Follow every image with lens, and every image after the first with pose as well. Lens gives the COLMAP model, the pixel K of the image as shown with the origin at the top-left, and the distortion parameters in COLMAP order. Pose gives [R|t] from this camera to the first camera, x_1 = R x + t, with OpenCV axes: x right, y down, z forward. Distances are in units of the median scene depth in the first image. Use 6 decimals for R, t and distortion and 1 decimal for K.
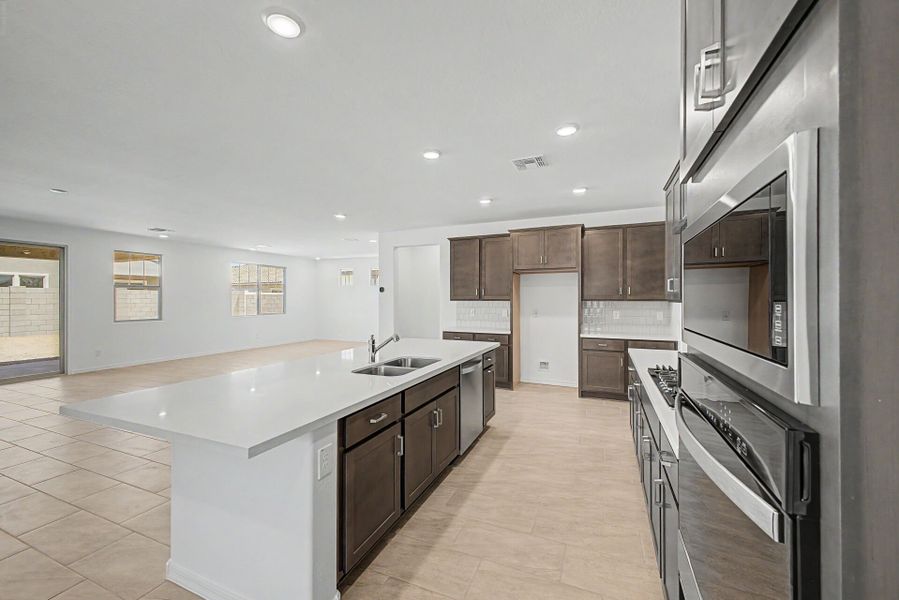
lens RADIAL K [[356.1, 0, 447.0], [0, 356.1, 296.9], [0, 0, 1]] dist [-0.001264, -0.000362]
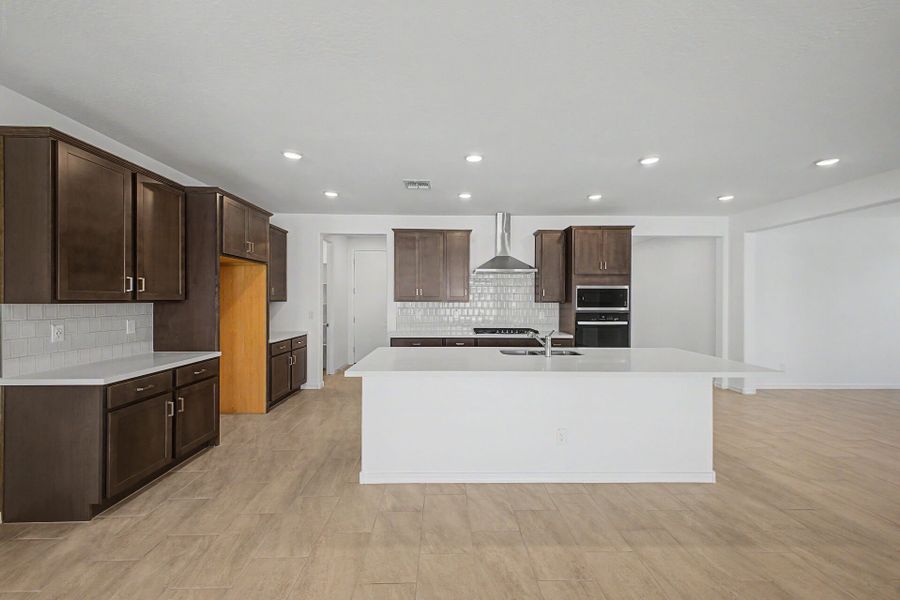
lens RADIAL K [[356.5, 0, 450.9], [0, 356.5, 299.5], [0, 0, 1]] dist [-0.001264, -0.000362]
pose [[-0.424566, -0.001688, 0.905395, -0.340734], [-0.008692, 0.999960, -0.002212, 0.001717], [-0.905355, -0.008809, -0.424564, 0.557846]]
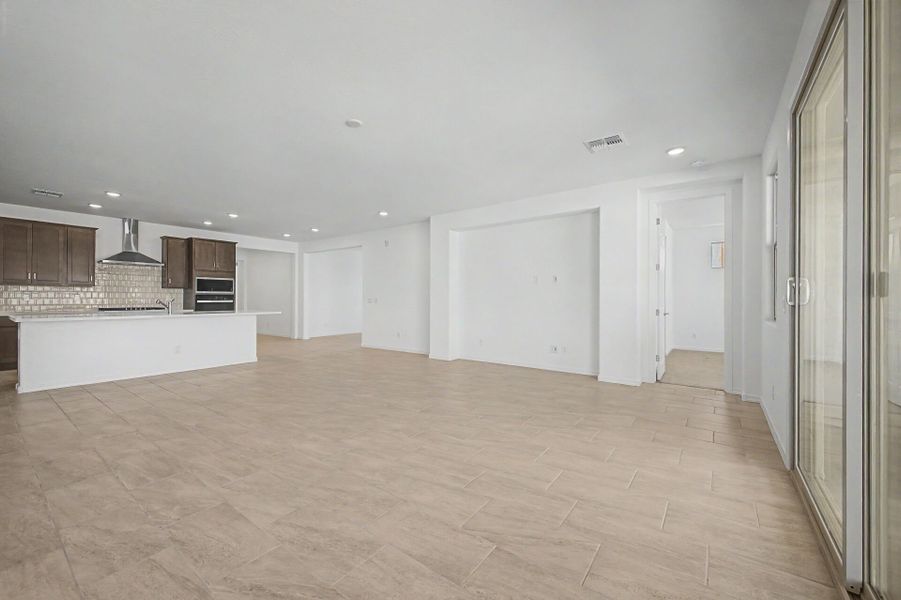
lens RADIAL K [[356.9, 0, 452.1], [0, 356.9, 303.7], [0, 0, 1]] dist [-0.001264, -0.000362]
pose [[-0.976233, -0.006916, 0.216615, -0.699627], [-0.005537, 0.999960, 0.006968, 0.031444], [-0.216655, 0.005603, -0.976232, 0.841730]]
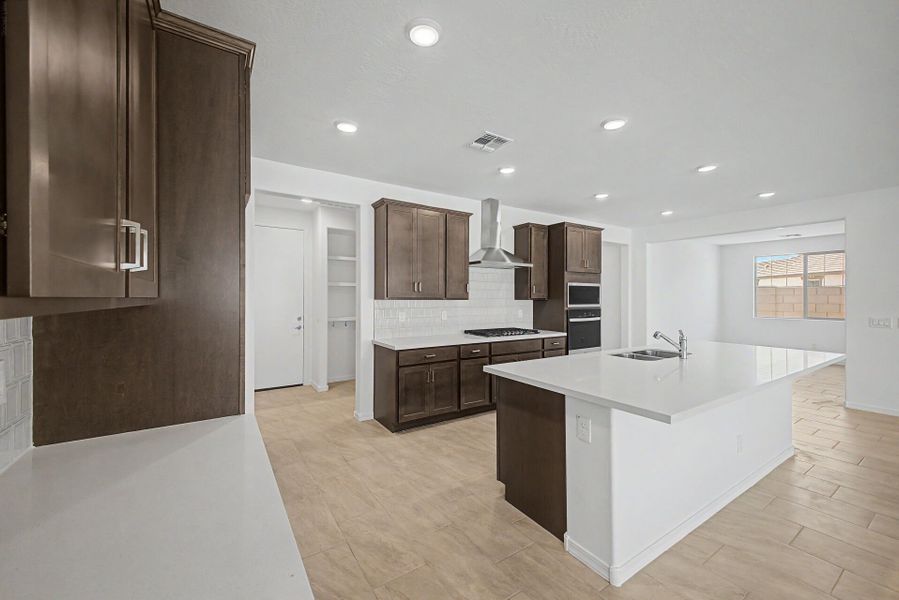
lens RADIAL K [[356.1, 0, 443.8], [0, 356.1, 299.8], [0, 0, 1]] dist [-0.001264, -0.000362]
pose [[-0.838721, -0.012279, 0.544423, -0.059399], [-0.008886, 0.999921, 0.008863, 0.000485], [-0.544489, 0.002596, -0.838764, 0.711704]]
